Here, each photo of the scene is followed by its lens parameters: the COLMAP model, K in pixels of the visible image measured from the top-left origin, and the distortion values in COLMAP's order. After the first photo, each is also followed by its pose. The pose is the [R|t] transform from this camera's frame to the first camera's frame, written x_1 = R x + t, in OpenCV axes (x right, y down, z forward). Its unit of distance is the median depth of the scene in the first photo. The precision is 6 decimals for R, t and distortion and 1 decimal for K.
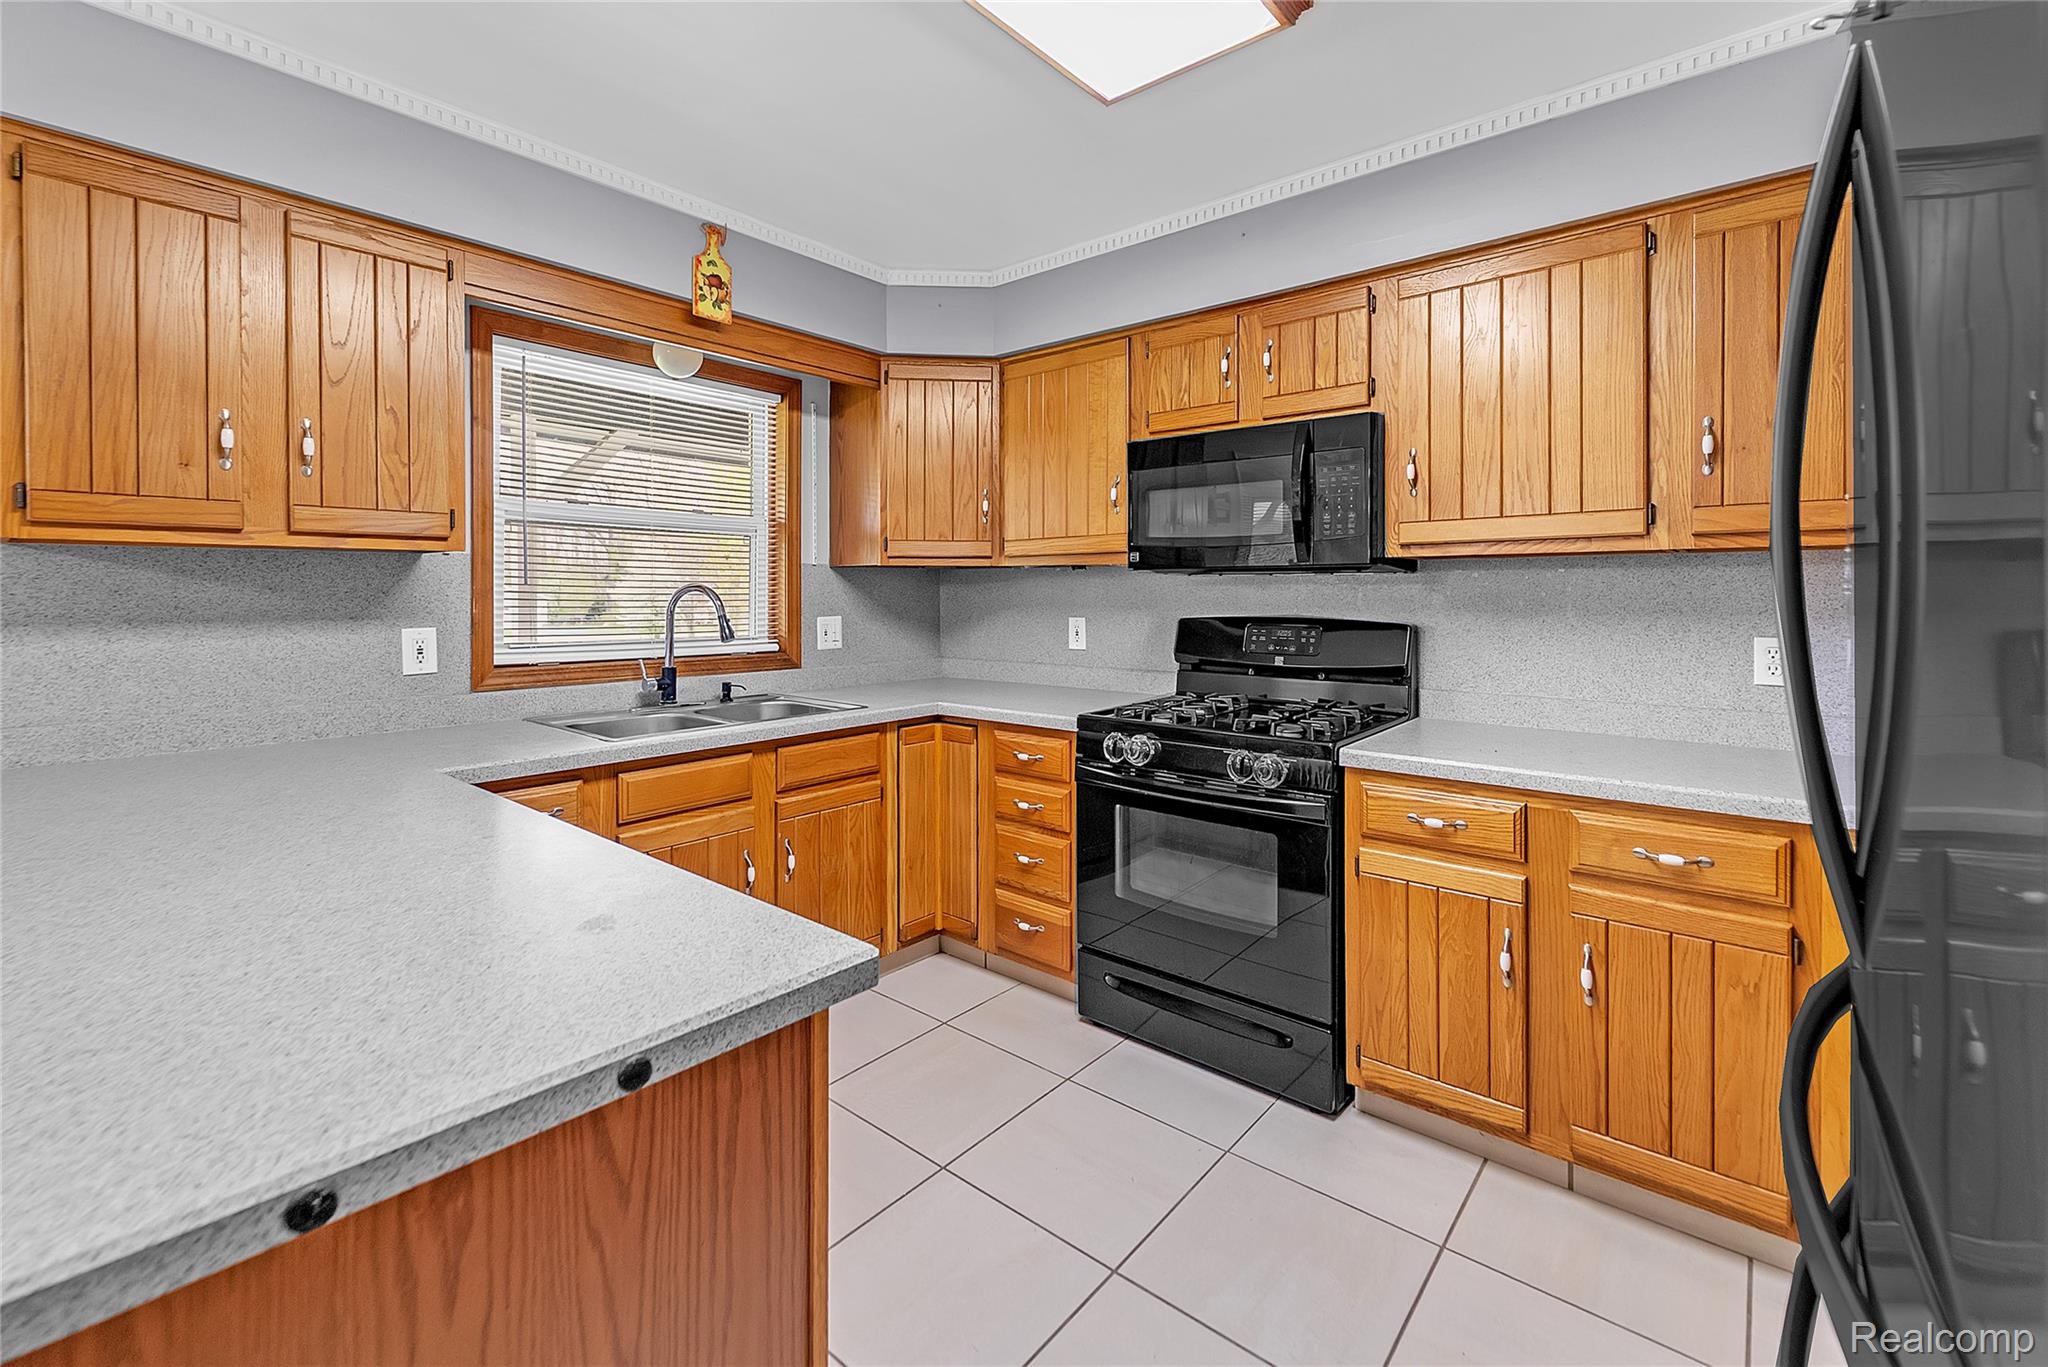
lens RADIAL K [[869.7, 0, 1051.8], [0, 869.7, 598.4], [0, 0, 1]] dist [0.007982, -0.000886]
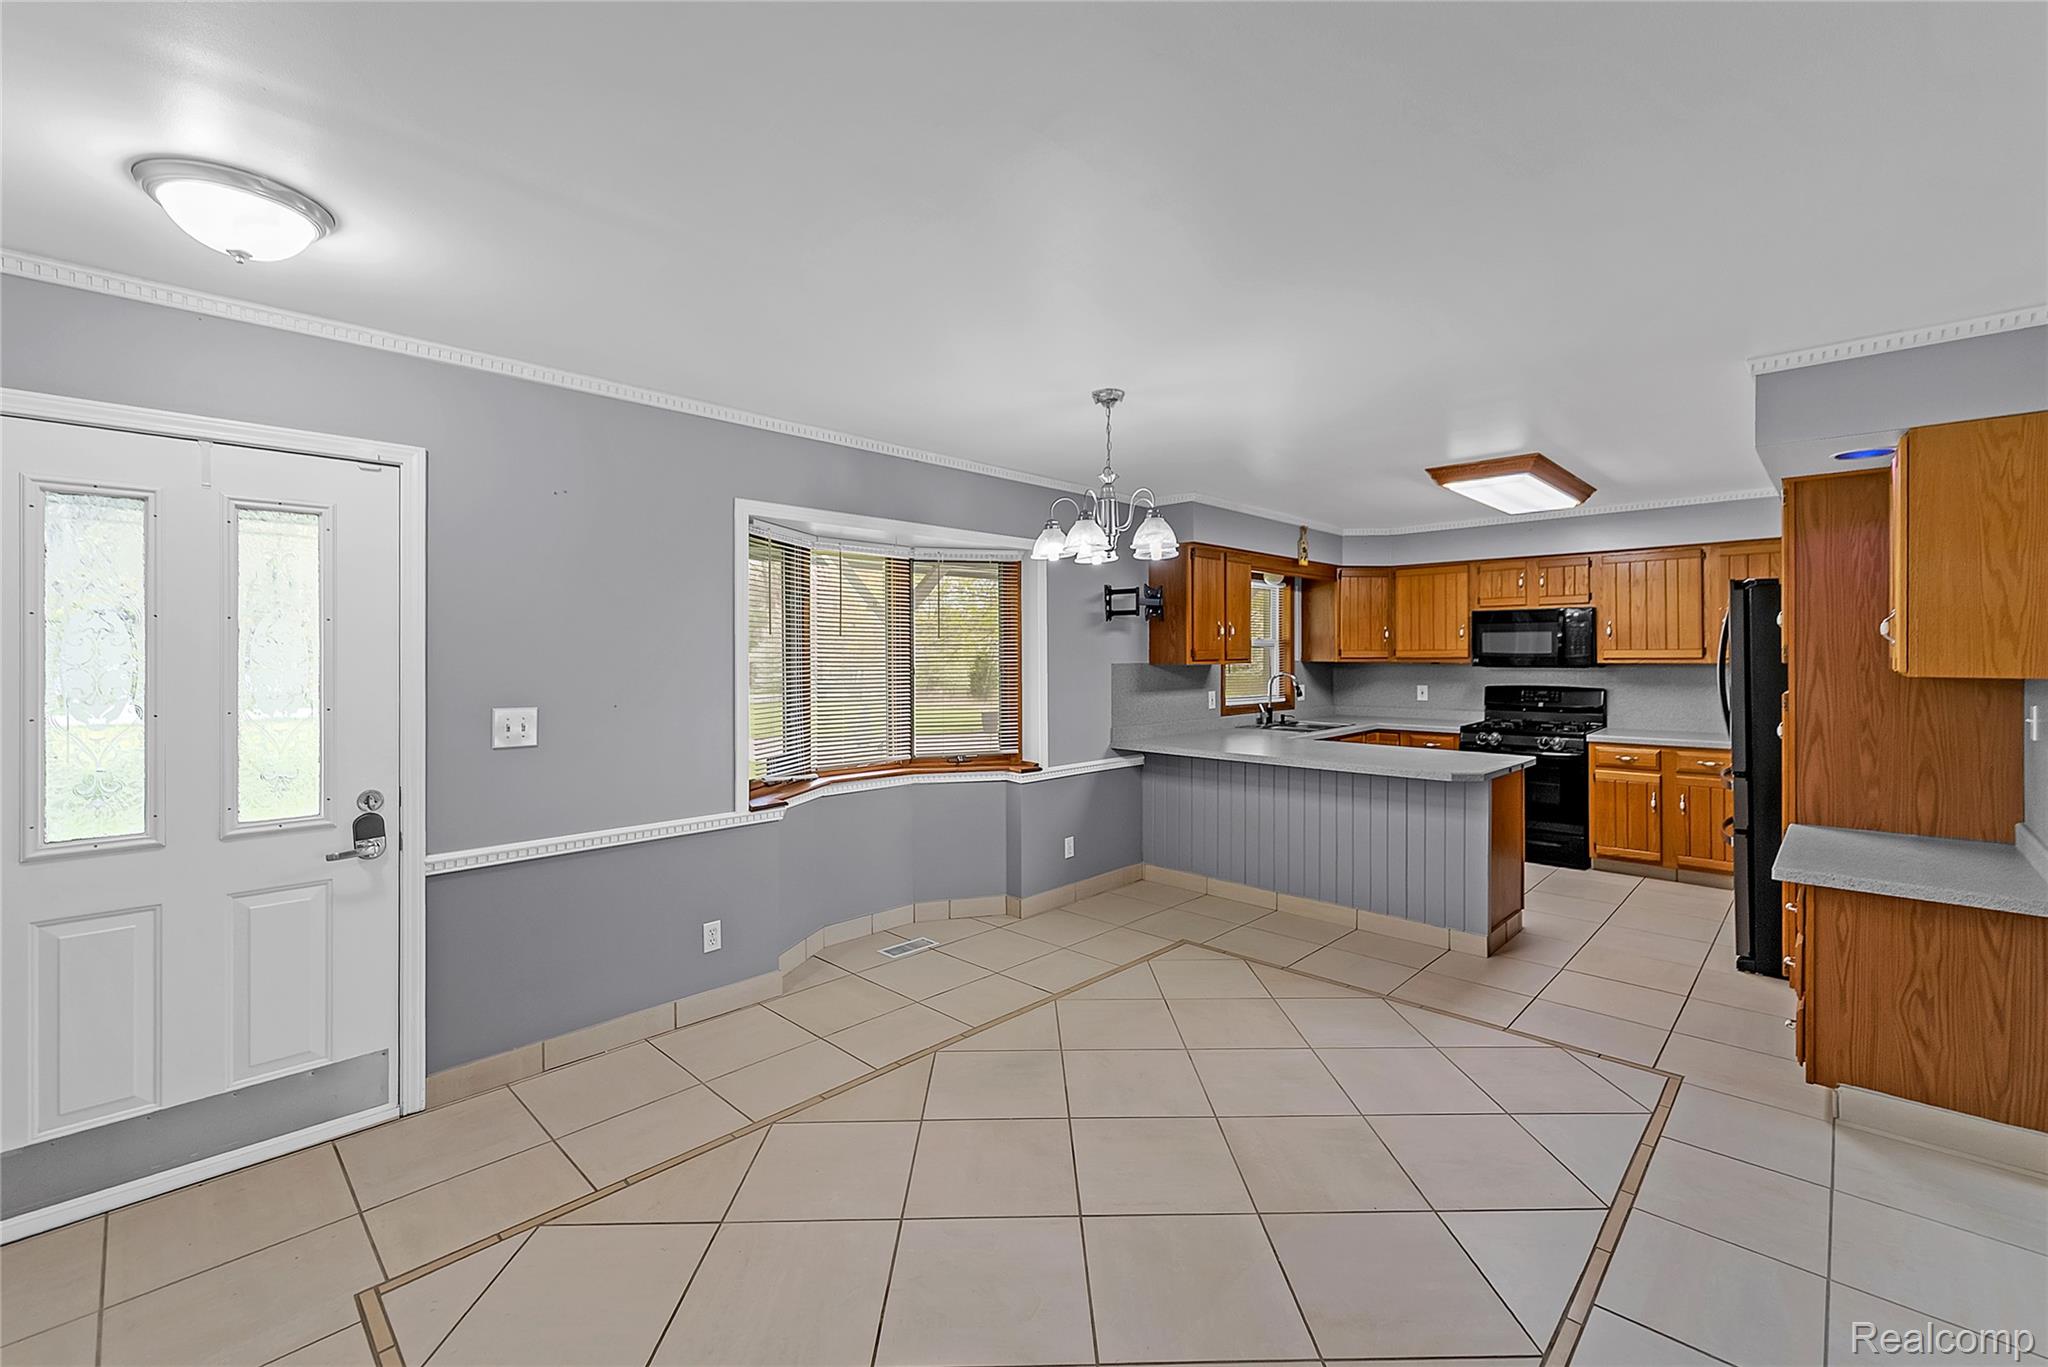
lens RADIAL K [[869.7, 0, 1038.4], [0, 869.7, 653.1], [0, 0, 1]] dist [0.007982, -0.000886]
pose [[0.997645, -0.004599, -0.068439, -0.974617], [0.004302, 0.999981, -0.004492, -0.065168], [0.068458, 0.004187, 0.997645, -1.508935]]
